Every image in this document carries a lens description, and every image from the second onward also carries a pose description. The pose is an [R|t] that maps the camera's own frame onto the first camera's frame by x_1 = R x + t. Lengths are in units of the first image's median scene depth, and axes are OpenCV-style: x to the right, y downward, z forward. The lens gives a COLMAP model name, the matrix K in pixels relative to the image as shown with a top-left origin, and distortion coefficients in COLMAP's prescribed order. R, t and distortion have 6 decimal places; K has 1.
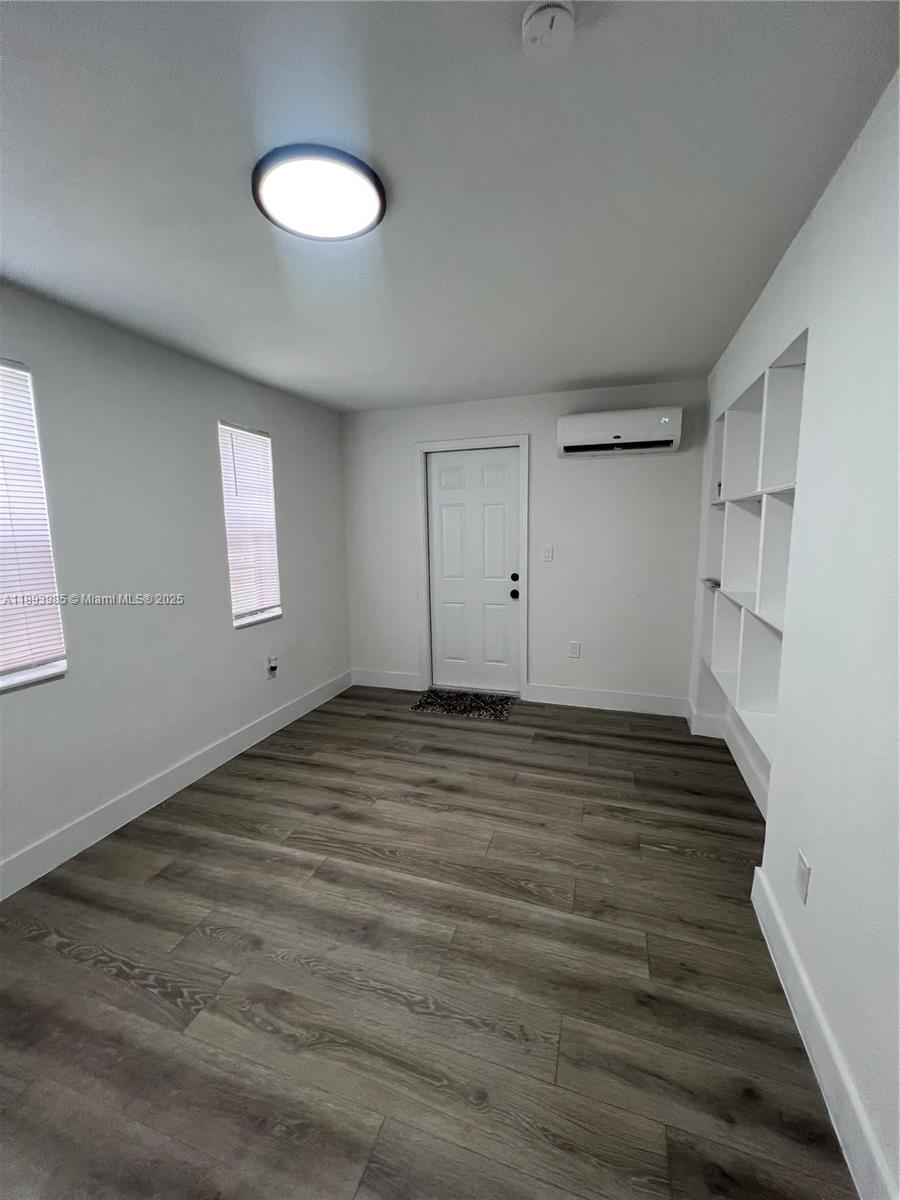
lens RADIAL K [[480.0, 0, 453.1], [0, 480.0, 596.0], [0, 0, 1]] dist [-0.000401, 0.000234]
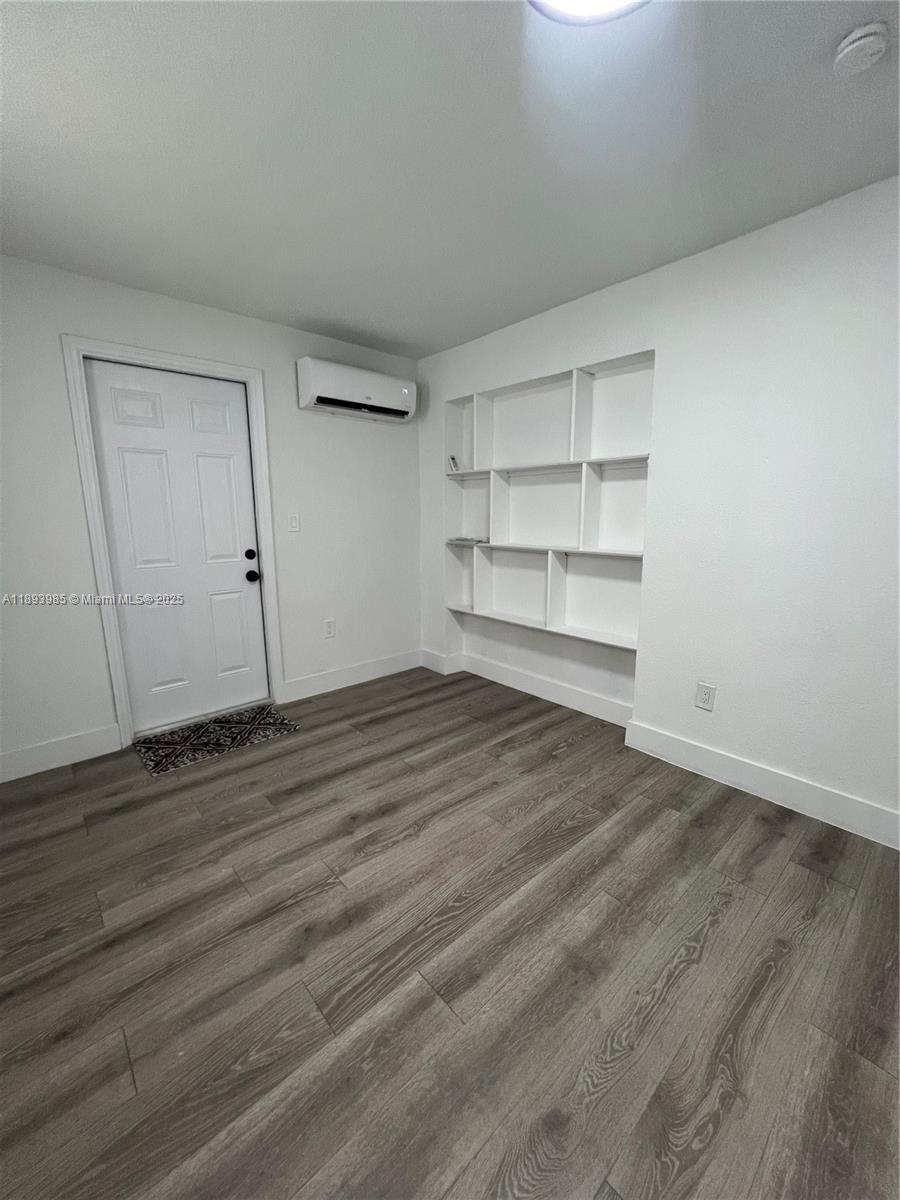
lens RADIAL K [[480.0, 0, 447.1], [0, 480.0, 597.9], [0, 0, 1]] dist [-0.000401, 0.000234]
pose [[0.498160, -0.141205, 0.855510, -0.677956], [0.121983, 0.988251, 0.092085, -0.003728], [-0.858462, 0.058484, 0.509532, 0.576762]]
